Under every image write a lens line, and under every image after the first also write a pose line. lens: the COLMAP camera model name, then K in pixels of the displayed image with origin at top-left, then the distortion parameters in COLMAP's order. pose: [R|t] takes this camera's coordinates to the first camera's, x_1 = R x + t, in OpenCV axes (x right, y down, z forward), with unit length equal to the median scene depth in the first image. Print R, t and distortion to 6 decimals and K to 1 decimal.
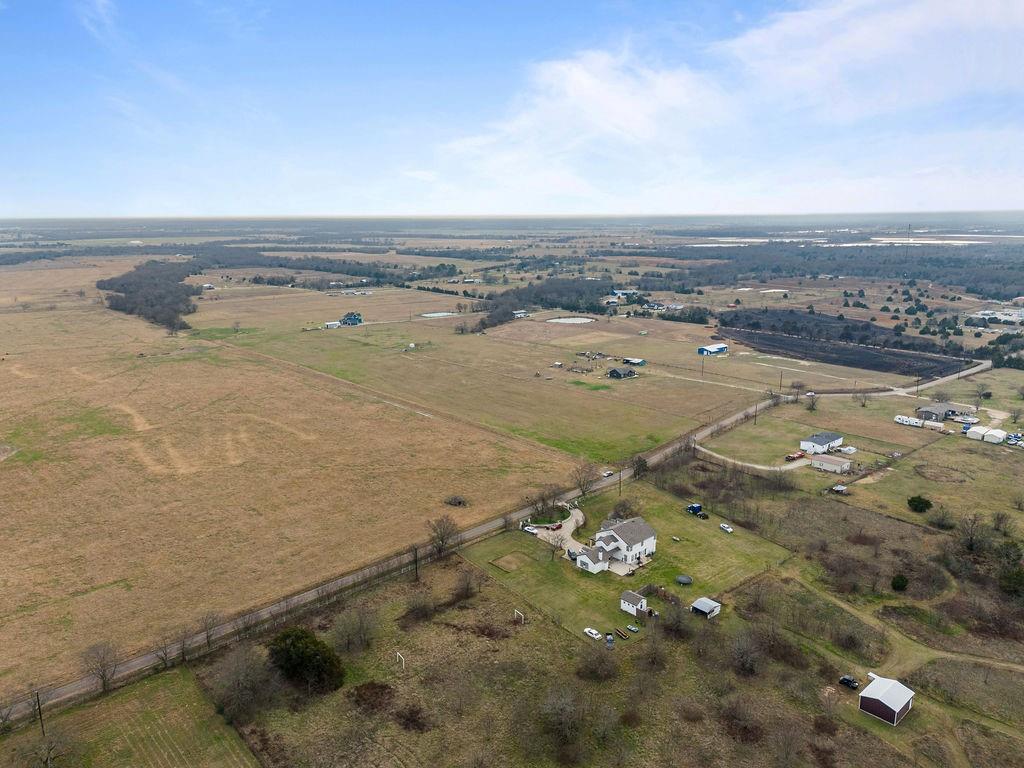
lens RADIAL K [[748.7, 0, 505.0], [0, 748.7, 387.0], [0, 0, 1]] dist [0.086975, -0.085017]
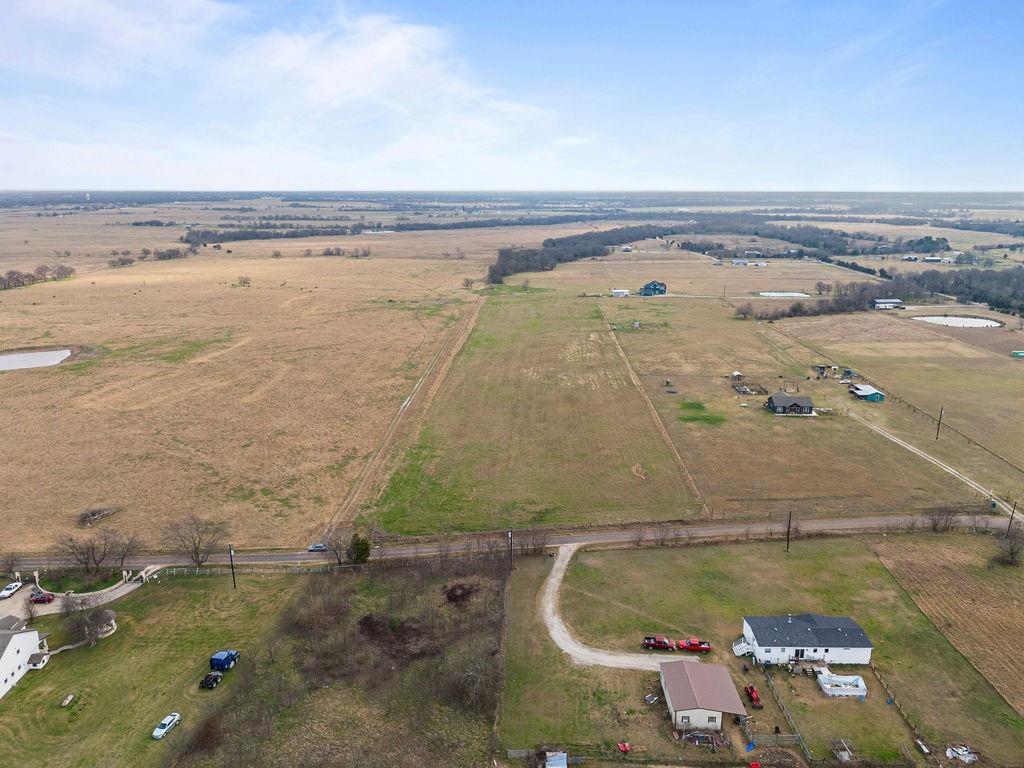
lens RADIAL K [[748.7, 0, 505.0], [0, 748.7, 387.0], [0, 0, 1]] dist [0.086975, -0.085017]
pose [[0.744281, 0.179283, -0.643353, 0.480659], [-0.156647, 0.983286, 0.092791, -0.068732], [0.649236, 0.031716, 0.759925, 0.505911]]
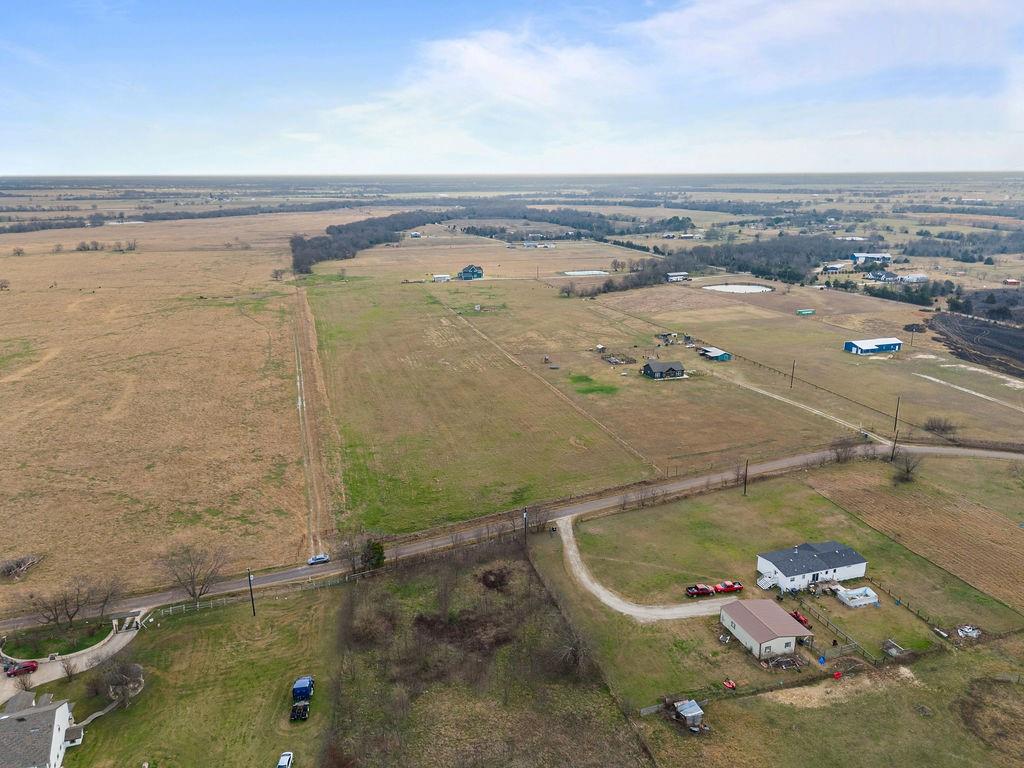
lens RADIAL K [[748.7, 0, 505.0], [0, 748.7, 387.0], [0, 0, 1]] dist [0.086975, -0.085017]
pose [[0.915771, 0.111773, -0.385836, 0.367780], [-0.090927, 0.993257, 0.071926, -0.050112], [0.391274, -0.030785, 0.919759, 0.430899]]
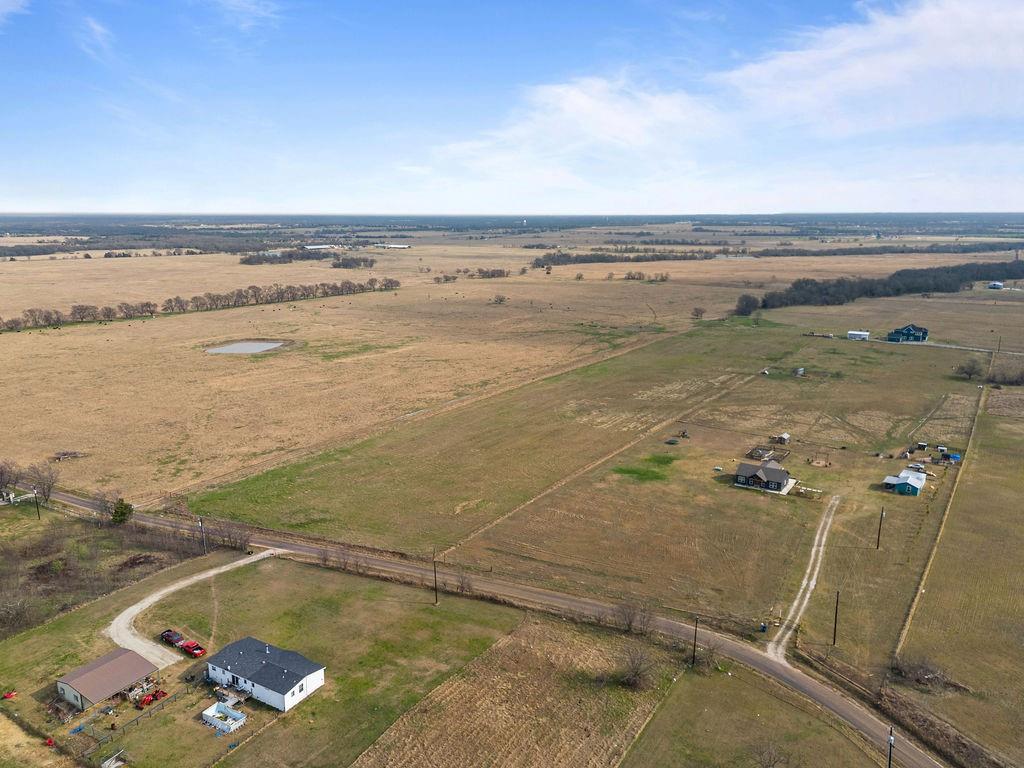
lens RADIAL K [[748.7, 0, 505.0], [0, 748.7, 387.0], [0, 0, 1]] dist [0.086975, -0.085017]
pose [[0.294557, 0.223455, -0.929142, 0.723590], [-0.215401, 0.962782, 0.163259, -0.157174], [0.931042, 0.152049, 0.331726, 0.854494]]
